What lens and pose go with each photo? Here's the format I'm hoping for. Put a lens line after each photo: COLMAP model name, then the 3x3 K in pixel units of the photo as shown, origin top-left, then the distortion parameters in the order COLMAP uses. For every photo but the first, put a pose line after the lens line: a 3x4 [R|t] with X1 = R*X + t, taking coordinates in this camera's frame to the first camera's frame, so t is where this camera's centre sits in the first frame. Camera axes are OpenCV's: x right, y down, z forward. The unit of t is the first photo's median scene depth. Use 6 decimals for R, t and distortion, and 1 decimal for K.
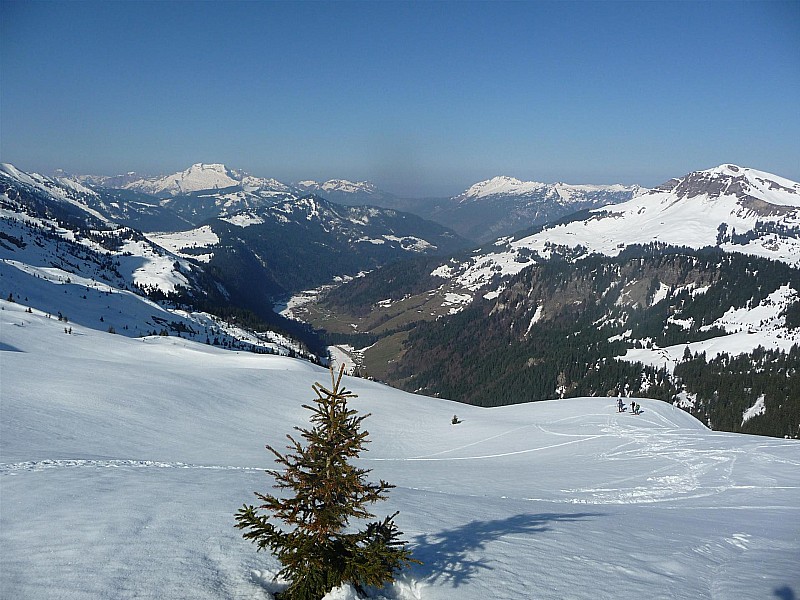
lens RADIAL K [[655.4, 0, 400.0], [0, 655.4, 300.0], [0, 0, 1]] dist [-0.039634, 0.034979]
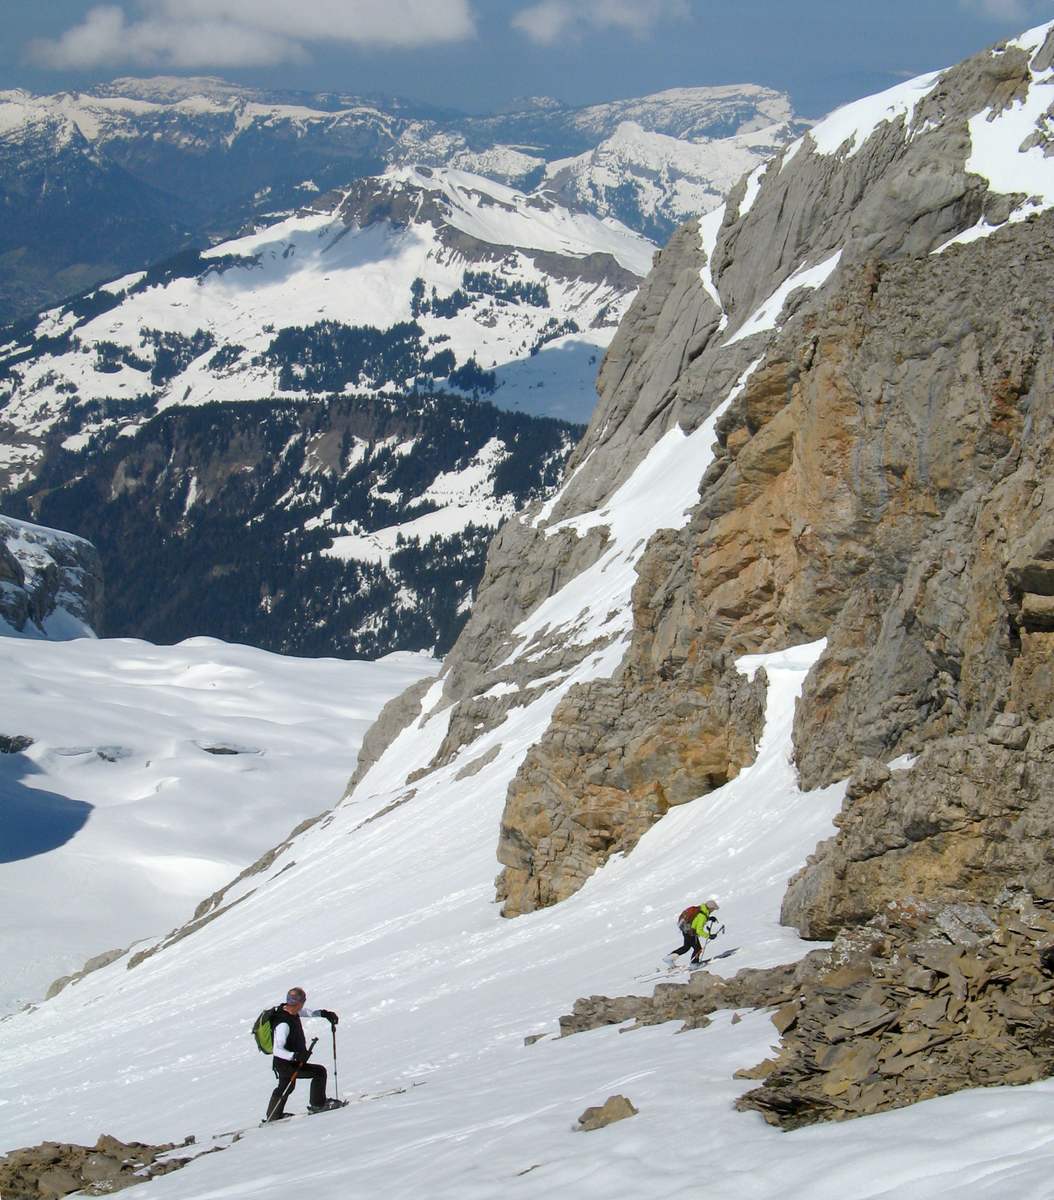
lens RADIAL K [[1269.8, 0, 527.0], [0, 1269.8, 600.0], [0, 0, 1]] dist [-0.006419, -0.004019]
pose [[0.856390, -0.169435, 0.487738, -0.175536], [0.084176, 0.977802, 0.191879, -0.099932], [-0.509422, -0.123268, 0.851642, -0.374114]]
